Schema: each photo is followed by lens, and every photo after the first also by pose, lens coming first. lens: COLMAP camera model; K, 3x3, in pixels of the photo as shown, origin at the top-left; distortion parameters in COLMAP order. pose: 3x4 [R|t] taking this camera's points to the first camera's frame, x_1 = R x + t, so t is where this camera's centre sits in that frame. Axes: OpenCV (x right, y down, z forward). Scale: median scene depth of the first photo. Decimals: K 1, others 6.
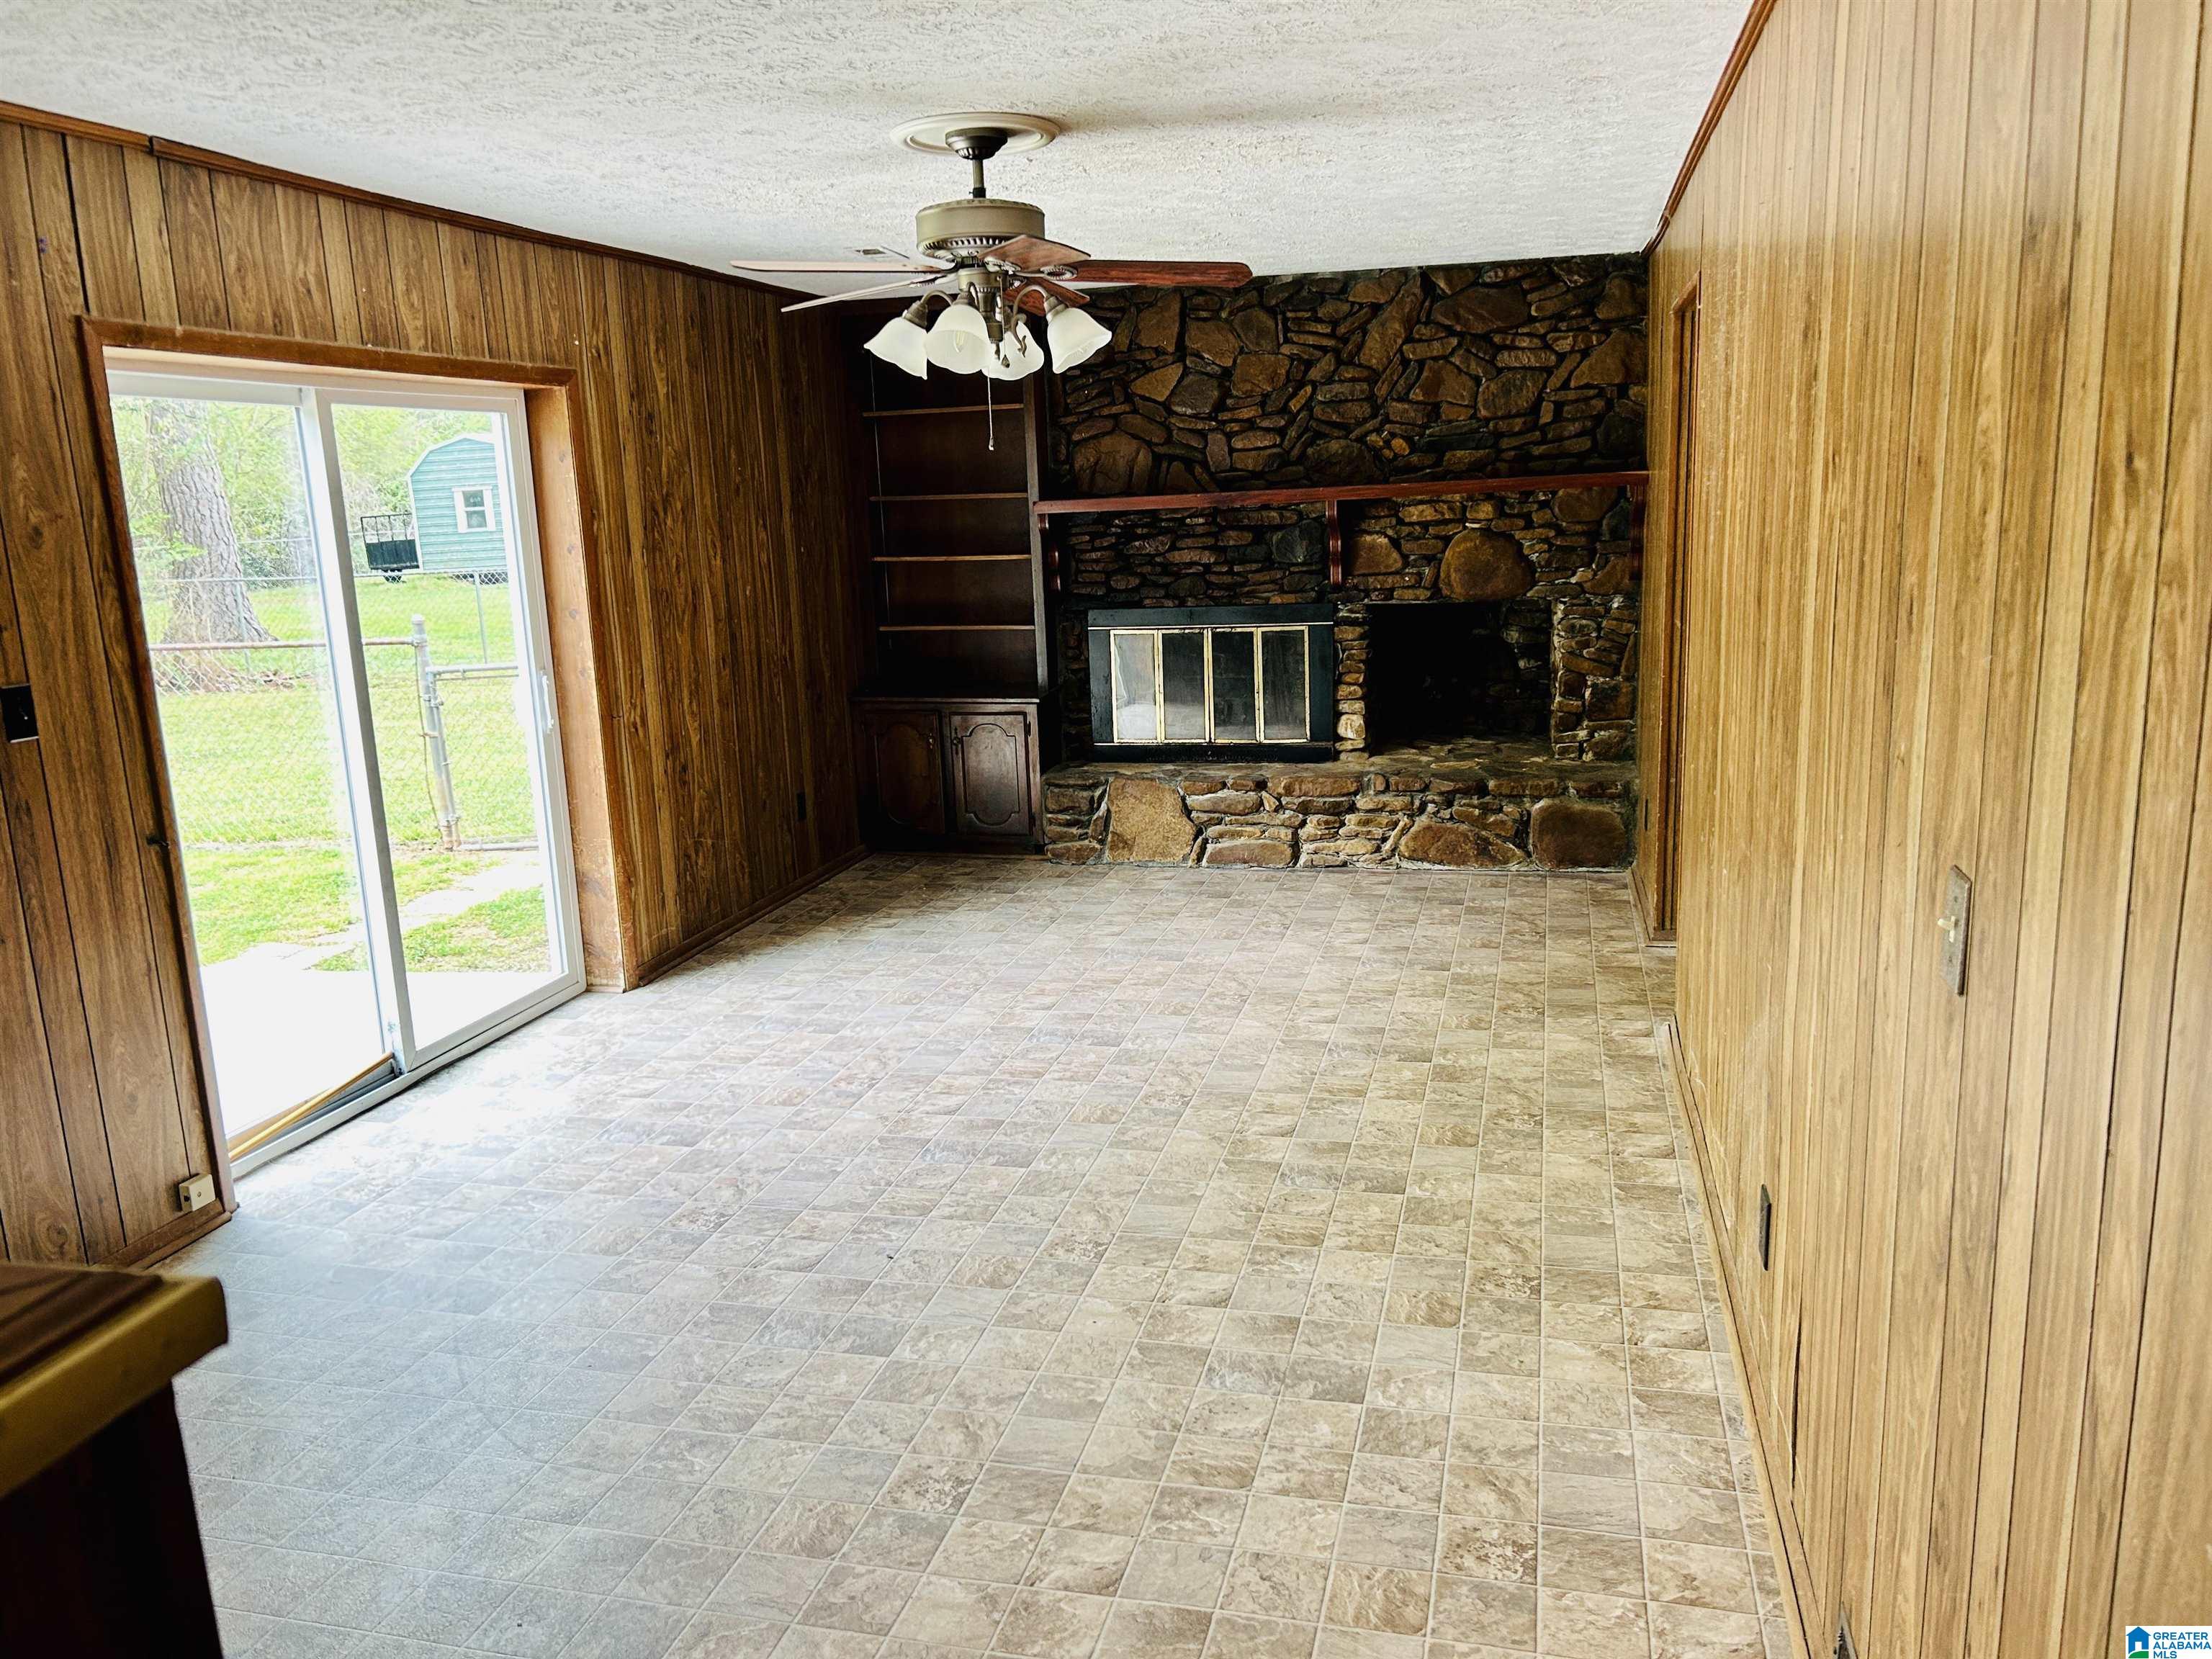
lens RADIAL K [[1680.1, 0, 1083.8], [0, 1680.1, 832.9], [0, 0, 1]] dist [0.045163, -0.075163]
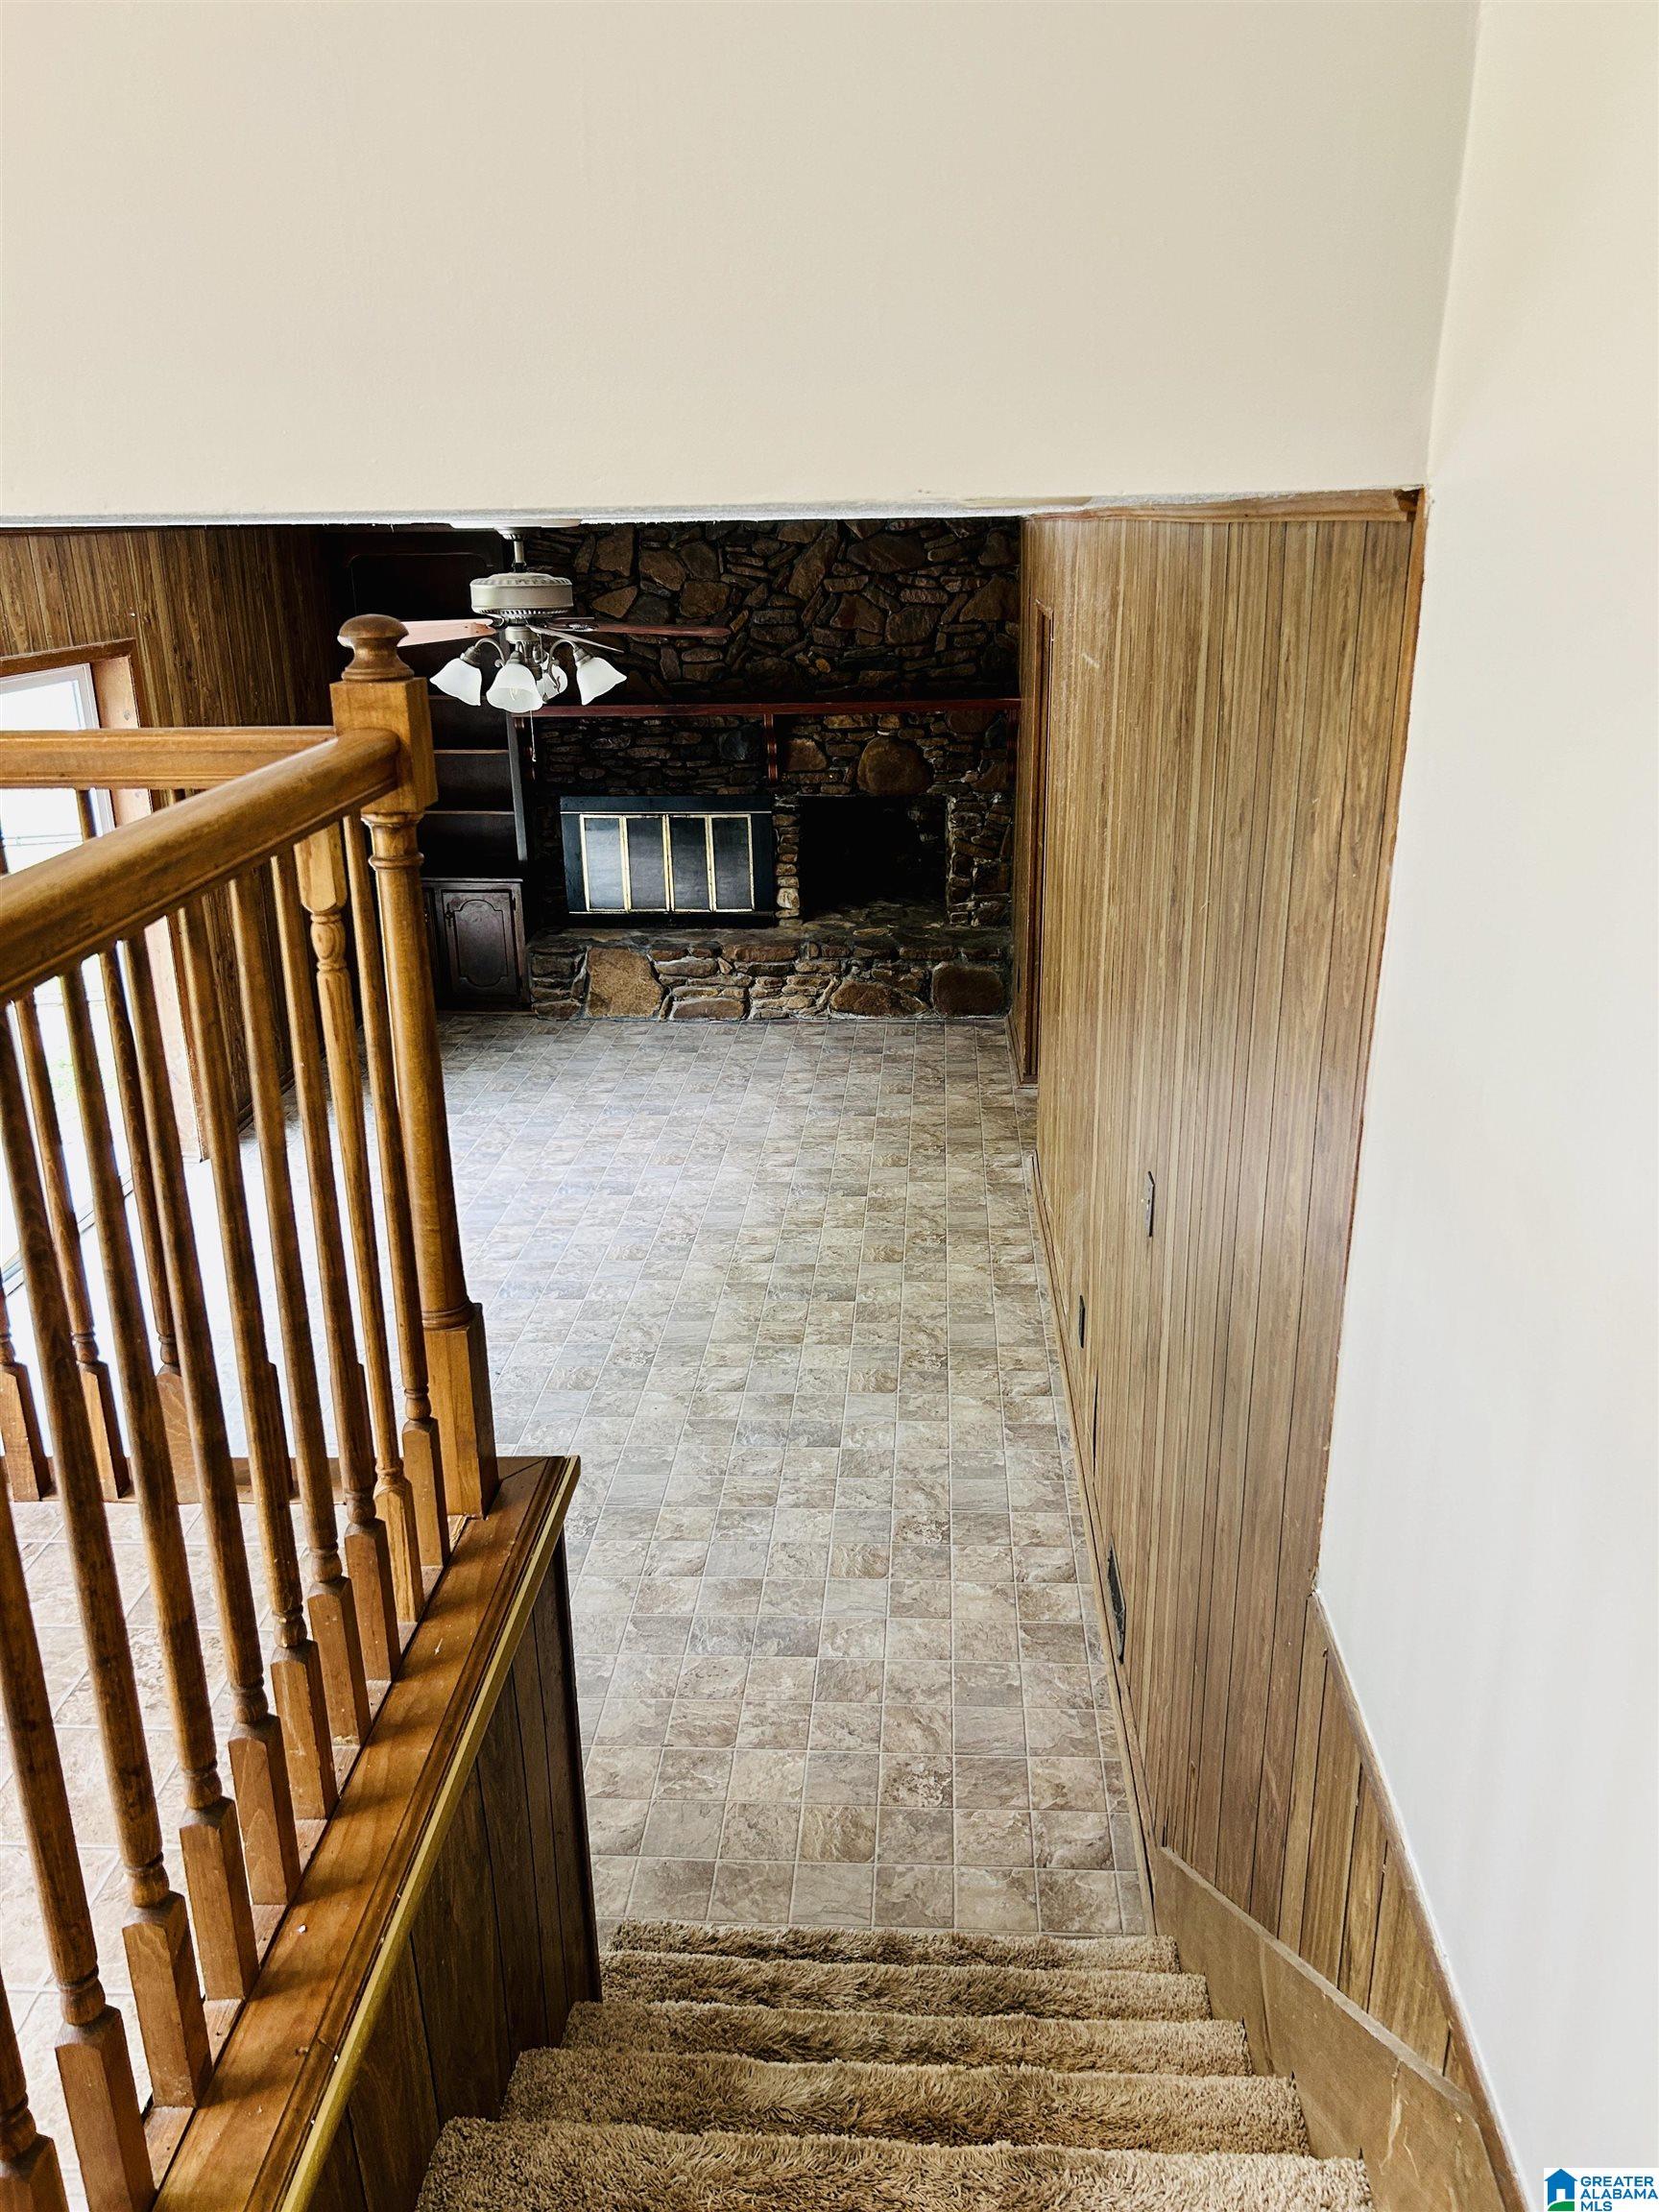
lens RADIAL K [[1680.1, 0, 836.1], [0, 1680.1, 1092.4], [0, 0, 1]] dist [0.045163, -0.075163]
pose [[0.978148, -0.042677, 0.203484, -0.072026], [0.017320, 0.992030, 0.124805, -0.093124], [-0.207188, -0.118554, 0.971091, -0.241547]]
